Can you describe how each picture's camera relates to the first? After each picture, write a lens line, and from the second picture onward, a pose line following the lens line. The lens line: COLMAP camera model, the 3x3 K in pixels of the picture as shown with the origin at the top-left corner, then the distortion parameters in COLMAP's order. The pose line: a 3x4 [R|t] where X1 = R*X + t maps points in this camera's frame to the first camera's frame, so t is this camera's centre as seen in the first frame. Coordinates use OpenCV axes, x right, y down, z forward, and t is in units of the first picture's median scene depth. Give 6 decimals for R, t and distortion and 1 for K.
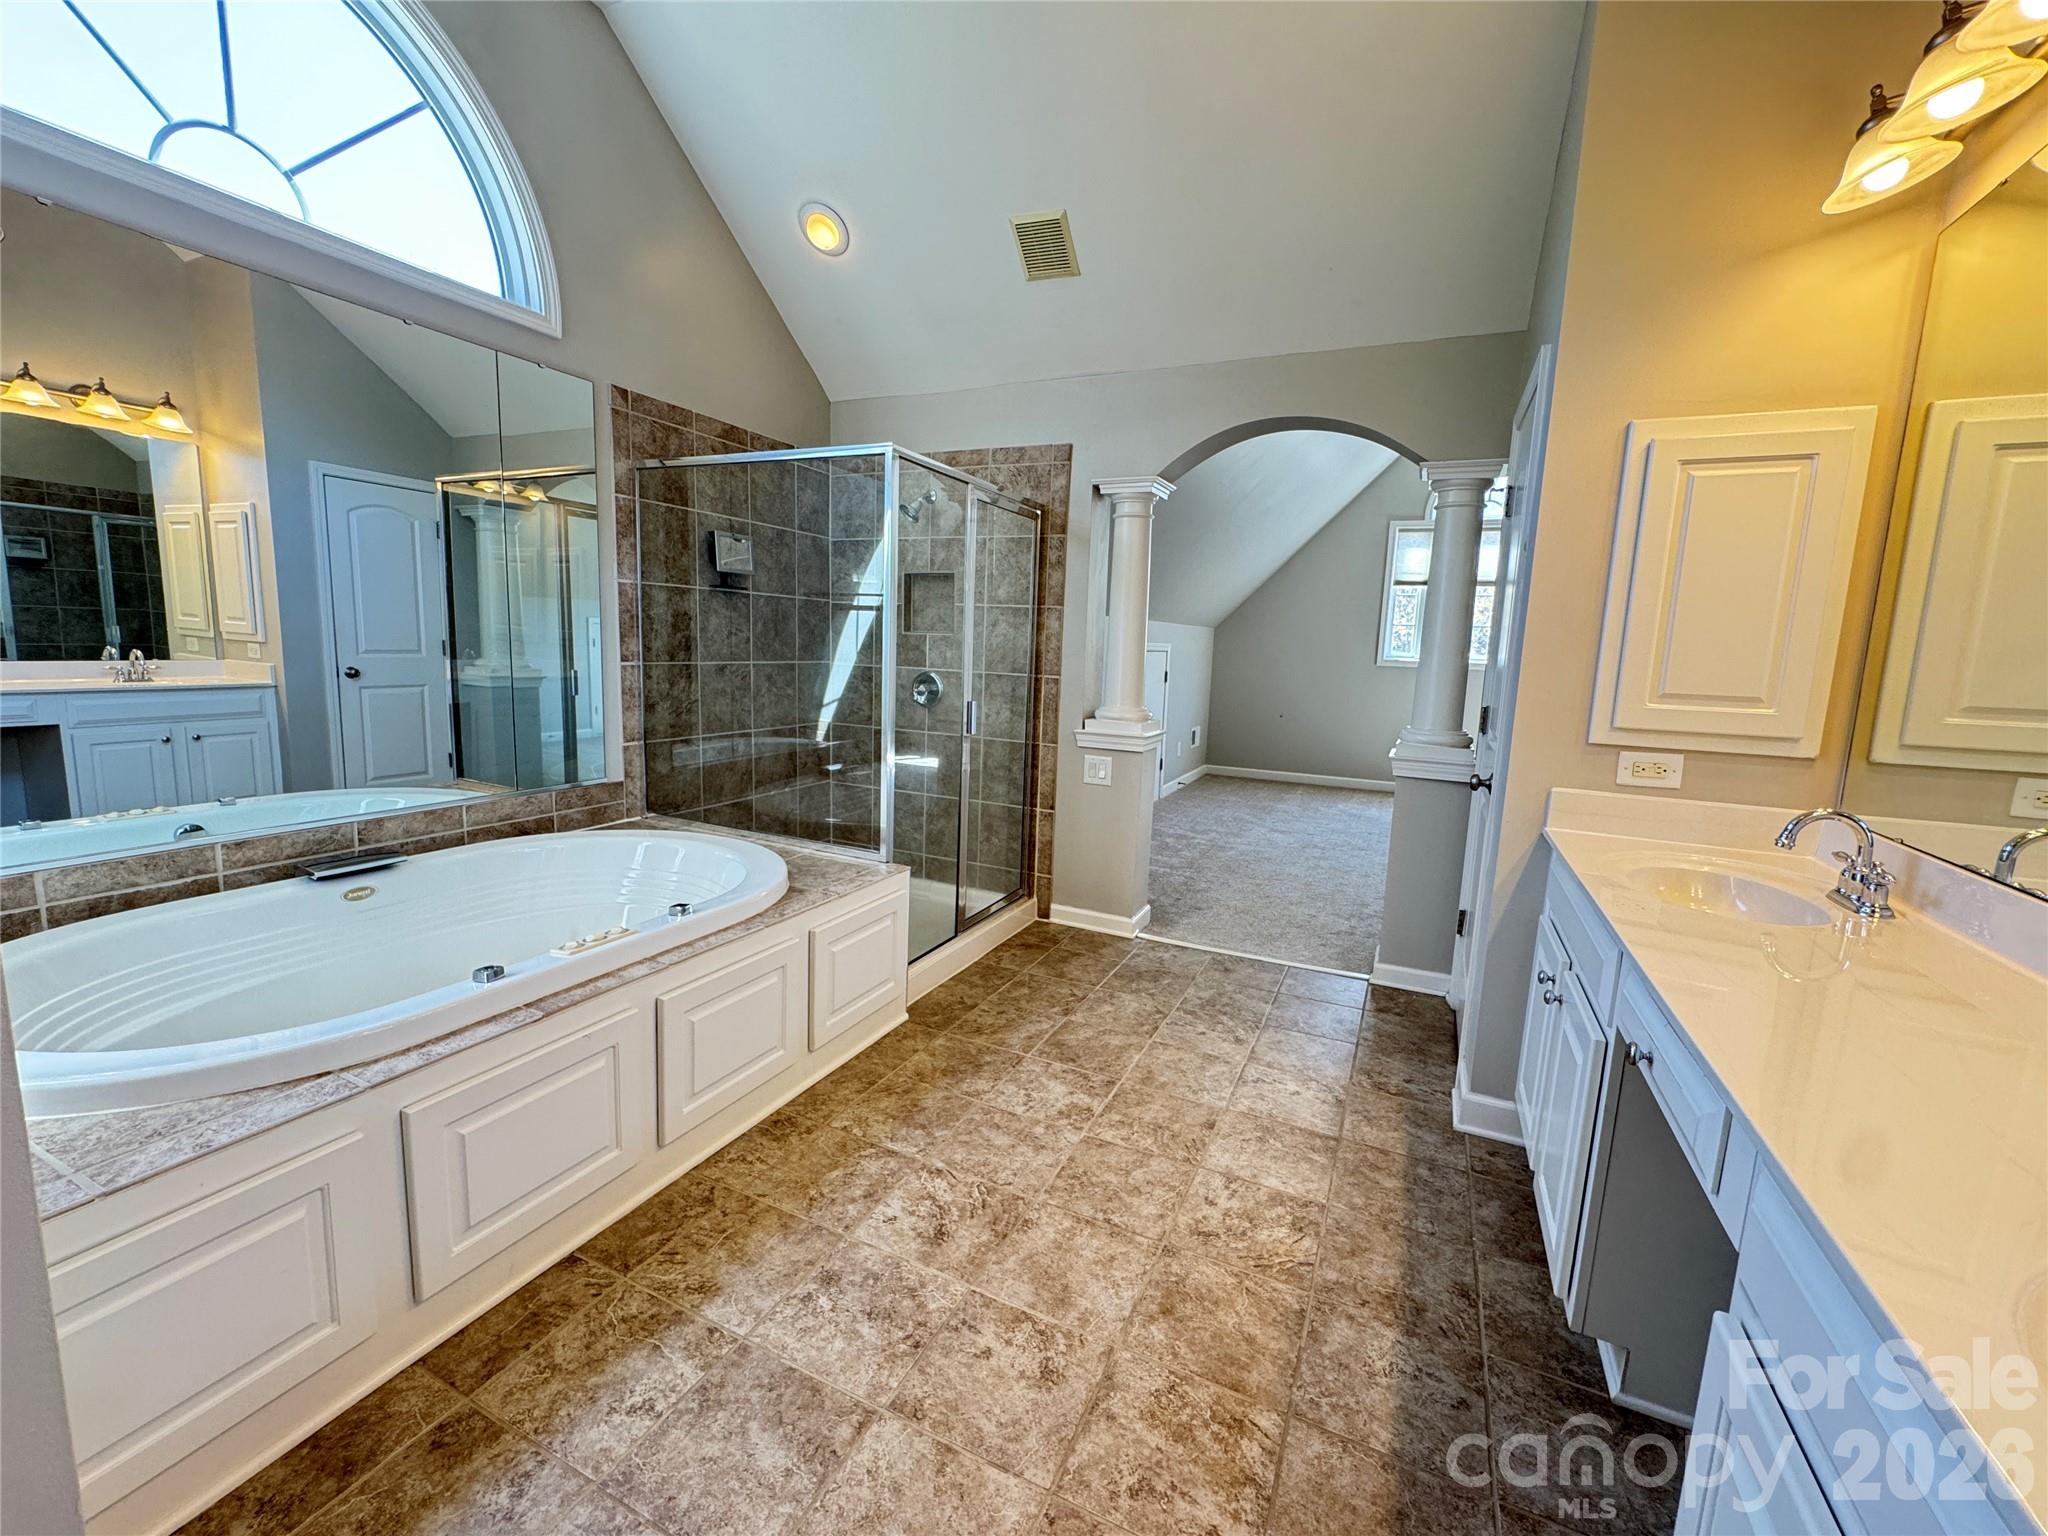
lens RADIAL K [[823.0, 0, 1024.6], [0, 823.0, 759.8], [0, 0, 1]] dist [-0.002278, 0.000985]
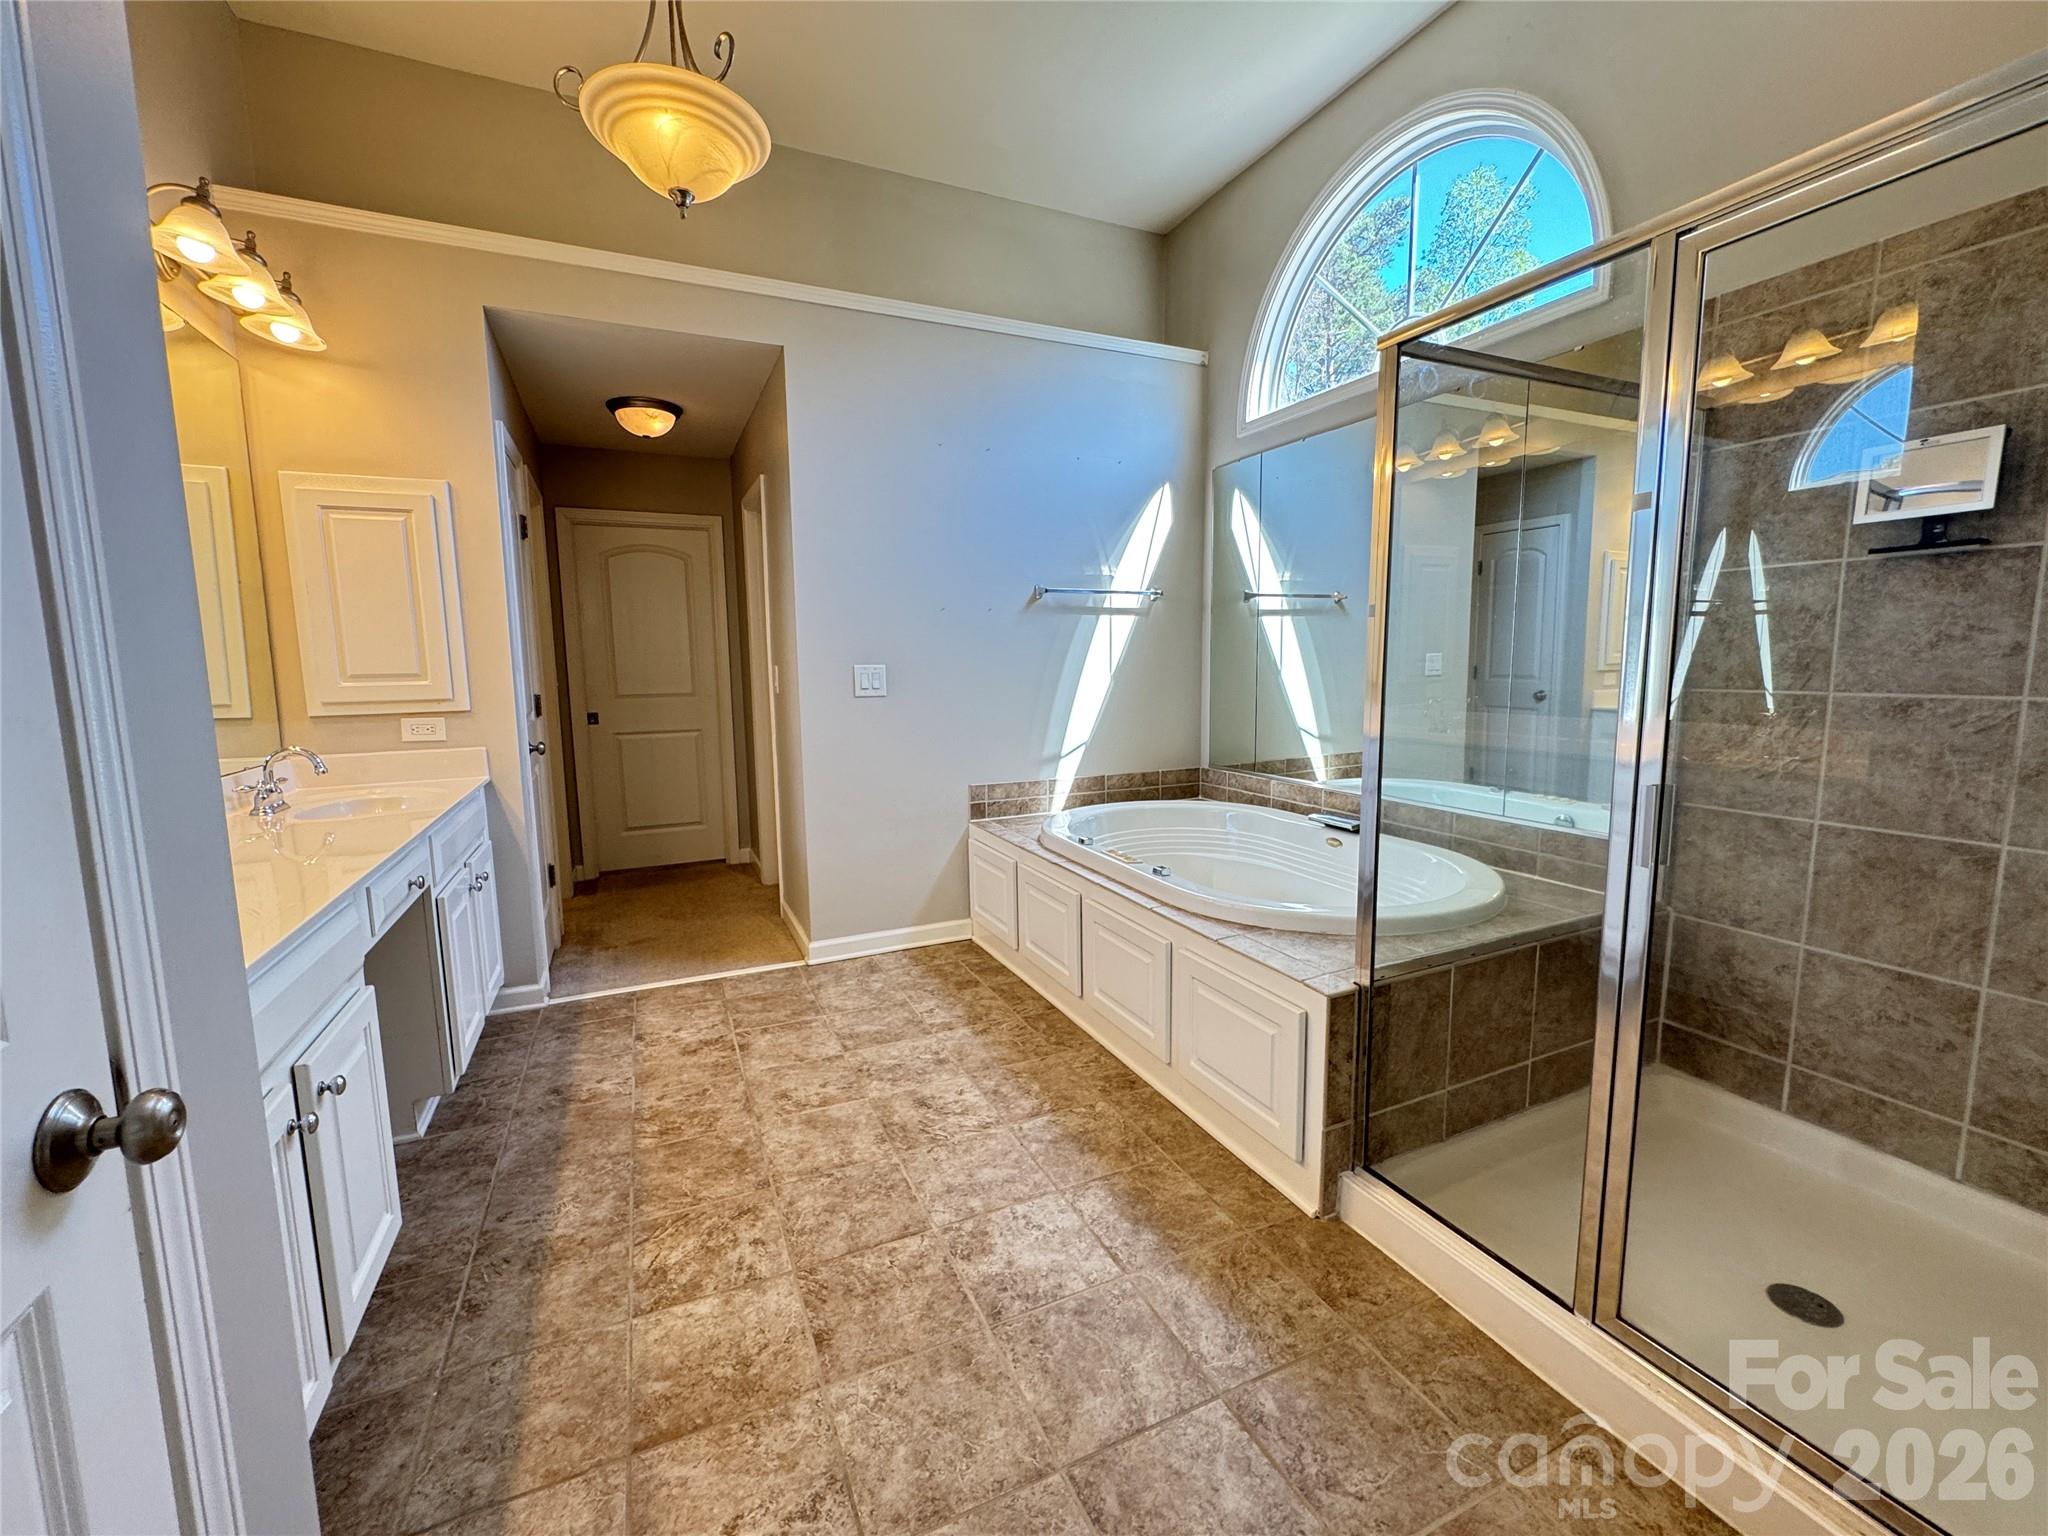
lens RADIAL K [[823.0, 0, 1019.7], [0, 823.0, 761.6], [0, 0, 1]] dist [-0.002278, 0.000985]
pose [[-0.633747, 0.066619, -0.770666, 0.716362], [-0.120888, 0.975514, 0.183737, -0.196065], [0.764036, 0.209607, -0.610176, 1.677699]]
